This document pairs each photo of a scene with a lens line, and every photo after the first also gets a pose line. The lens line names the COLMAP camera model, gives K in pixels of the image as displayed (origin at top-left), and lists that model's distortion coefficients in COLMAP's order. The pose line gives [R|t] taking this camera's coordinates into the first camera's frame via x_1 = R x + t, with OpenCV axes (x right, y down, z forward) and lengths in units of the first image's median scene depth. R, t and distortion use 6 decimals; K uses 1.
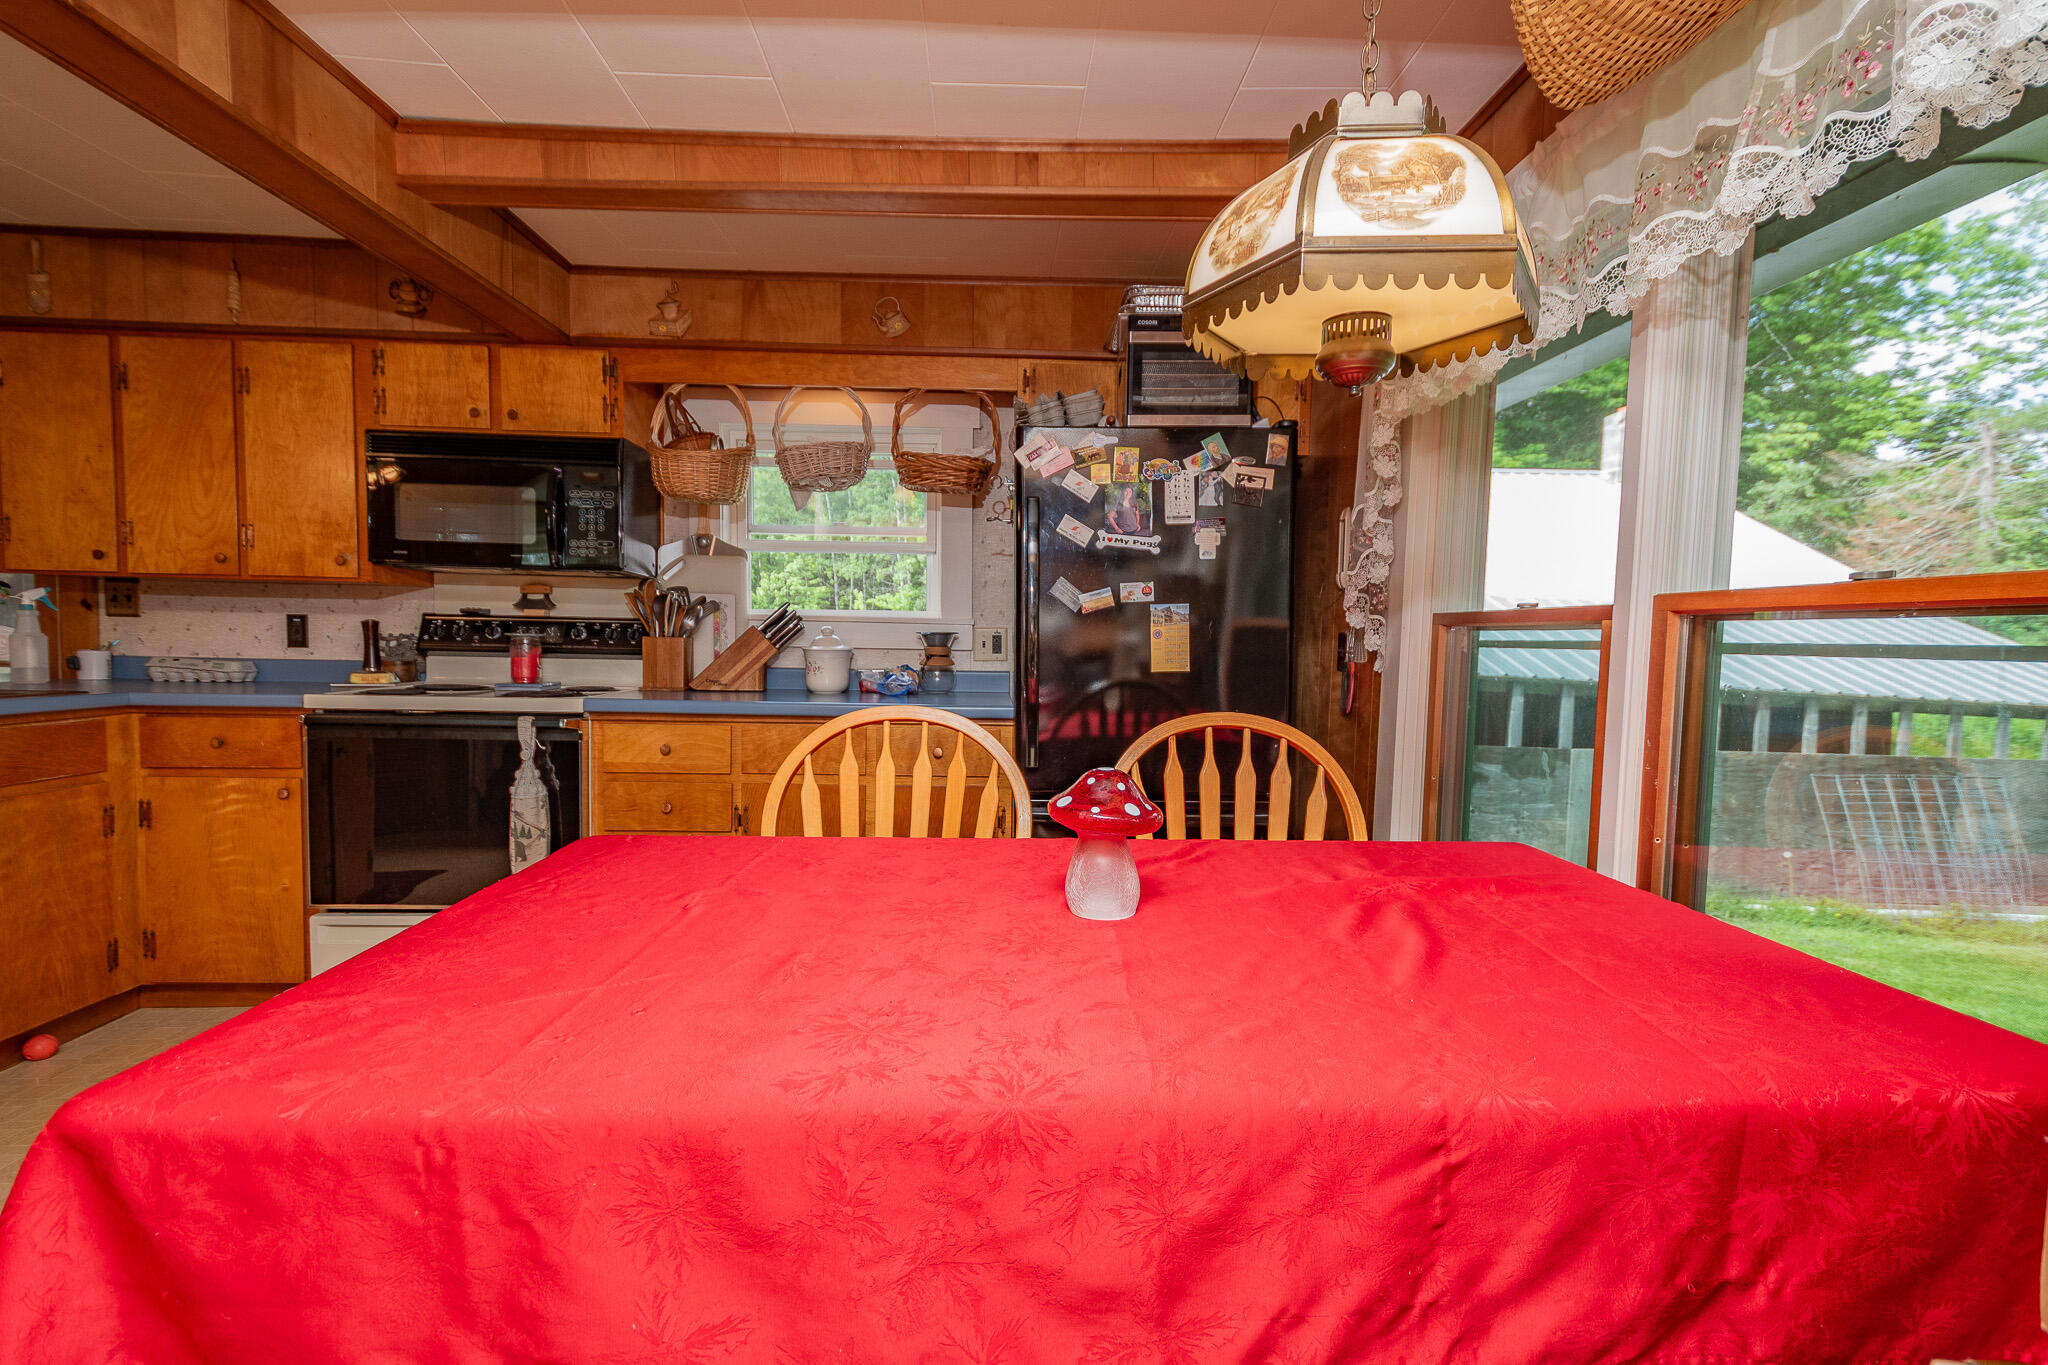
lens RADIAL K [[938.1, 0, 1032.0], [0, 938.1, 695.1], [0, 0, 1]] dist [0.002017, -0.000217]
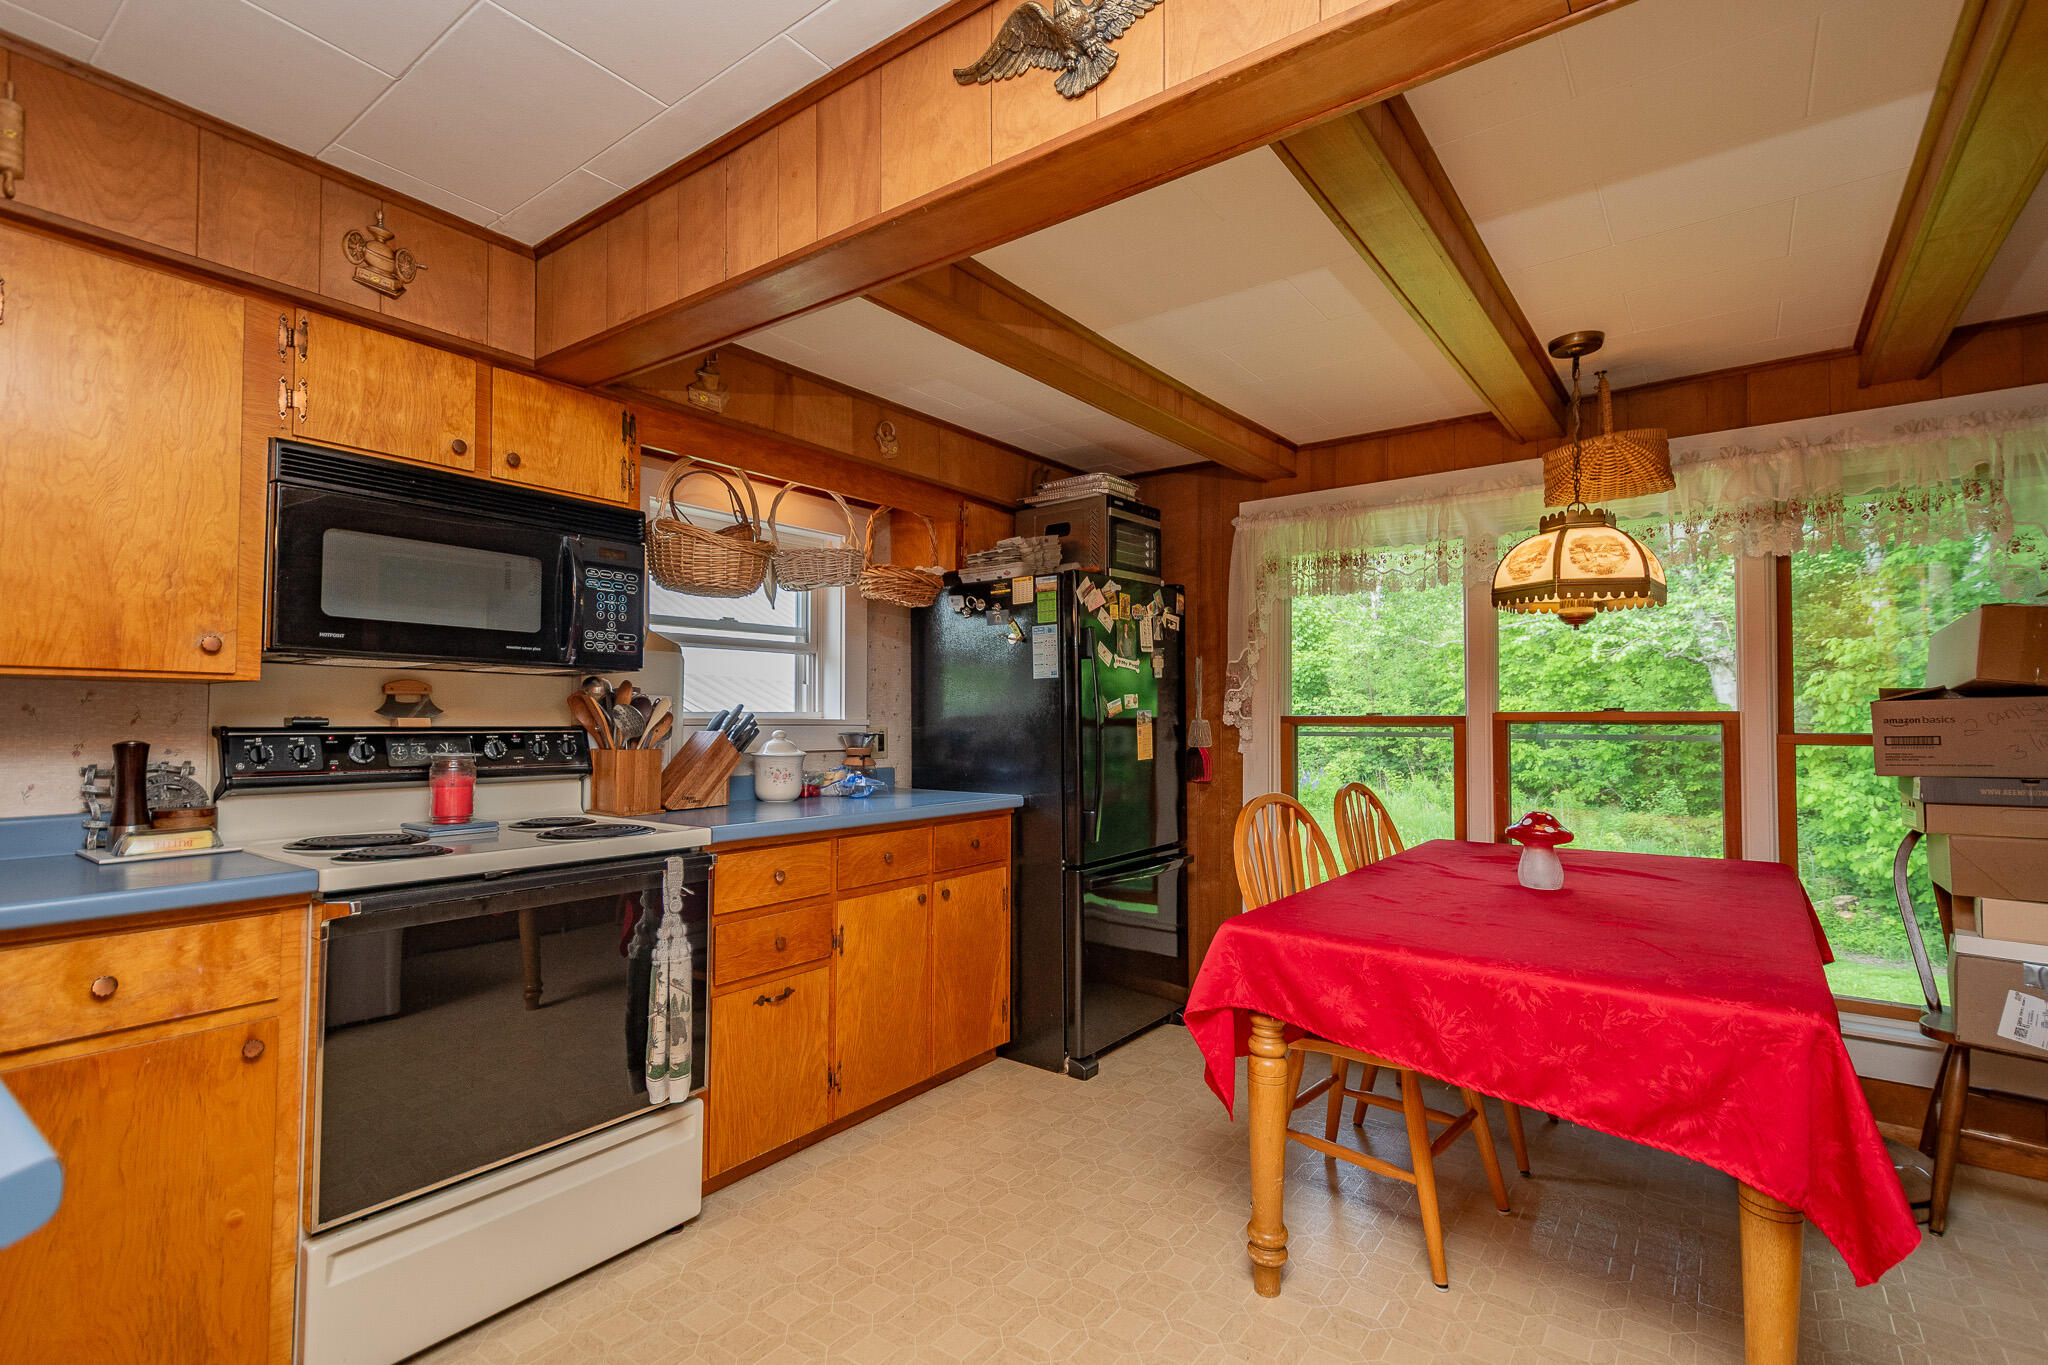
lens RADIAL K [[944.9, 0, 1037.3], [0, 944.9, 696.9], [0, 0, 1]] dist [0.017969, -0.000217]
pose [[0.632527, 0.001089, 0.774538, -0.907739], [0.058875, 0.997038, -0.049483, -0.051349], [-0.772298, 0.076900, 0.630589, 0.227544]]
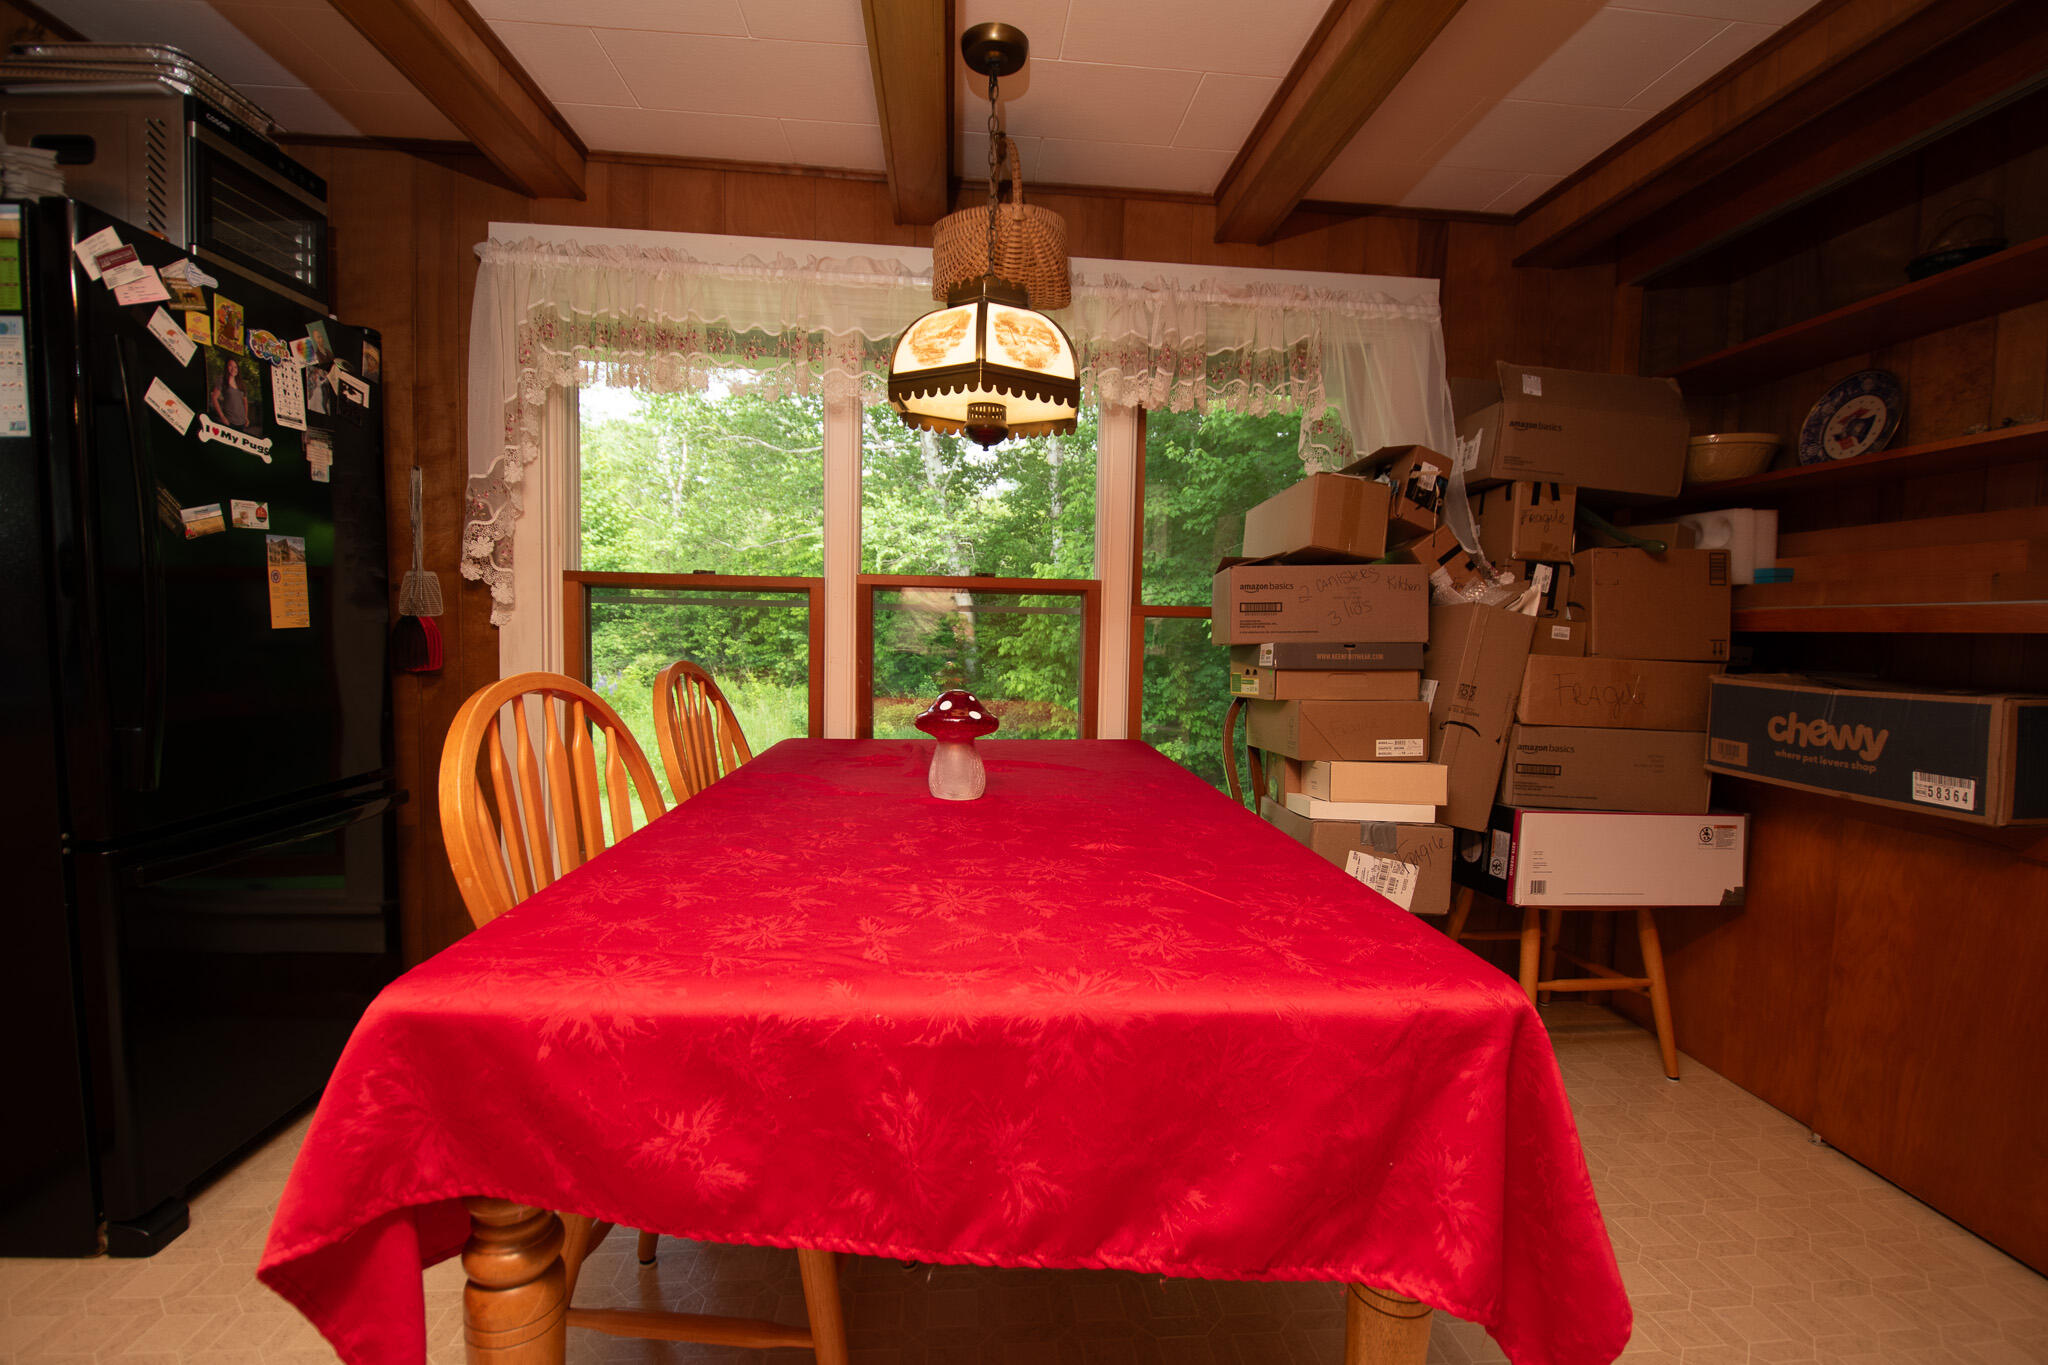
lens RADIAL K [[898.6, 0, 1036.8], [0, 898.6, 693.3], [0, 0, 1]] dist [0.000259, -0.014247]
pose [[-0.040973, -0.084288, 0.995599, -0.521065], [0.042455, 0.995389, 0.086017, -0.008596], [-0.998258, 0.045792, -0.037205, 0.399483]]
